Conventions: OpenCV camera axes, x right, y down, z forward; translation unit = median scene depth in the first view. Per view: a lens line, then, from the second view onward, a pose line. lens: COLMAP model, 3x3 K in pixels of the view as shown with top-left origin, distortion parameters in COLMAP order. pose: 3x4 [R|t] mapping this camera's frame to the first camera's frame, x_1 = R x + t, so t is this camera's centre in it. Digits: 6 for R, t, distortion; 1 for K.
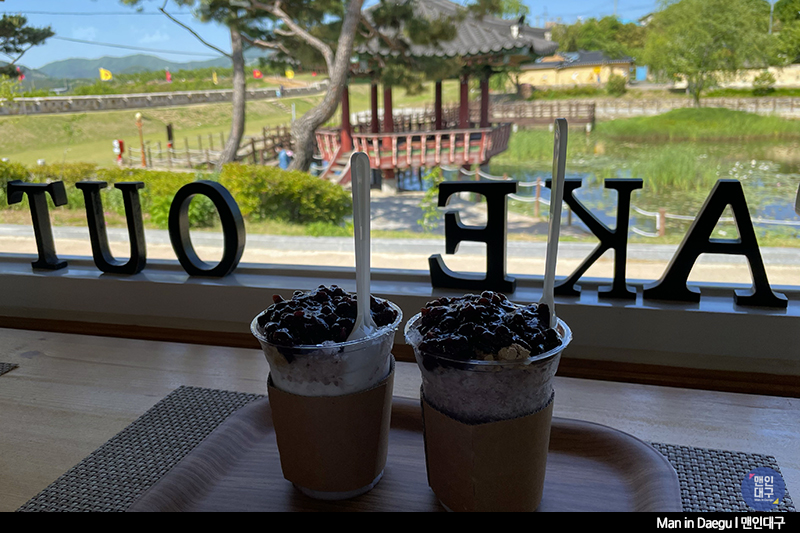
lens RADIAL K [[598.8, 0, 379.8], [0, 598.8, 247.4], [0, 0, 1]] dist [0.022482, -0.004157]
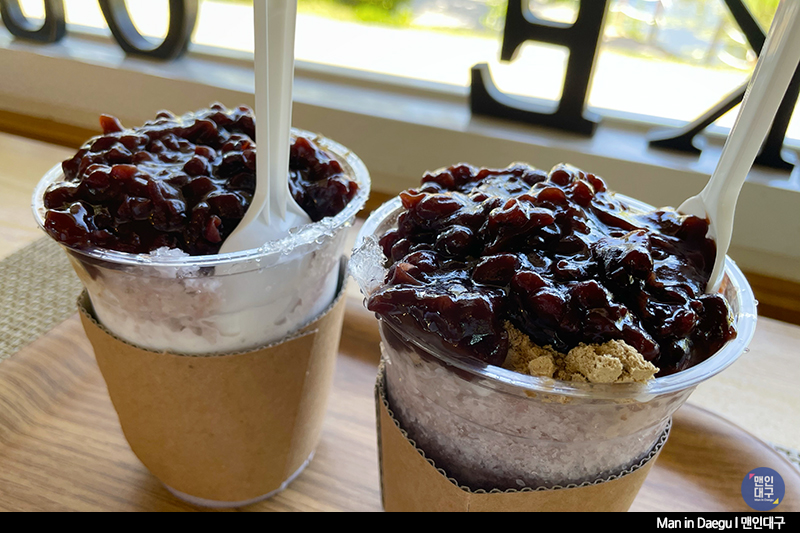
lens RADIAL K [[598.8, 0, 379.8], [0, 598.8, 247.4], [0, 0, 1]] dist [0.022482, -0.004157]
pose [[0.990267, 0.126881, -0.057209, 0.077118], [-0.101960, 0.941111, 0.322358, 0.002513], [0.094741, -0.313387, 0.944888, 0.542491]]
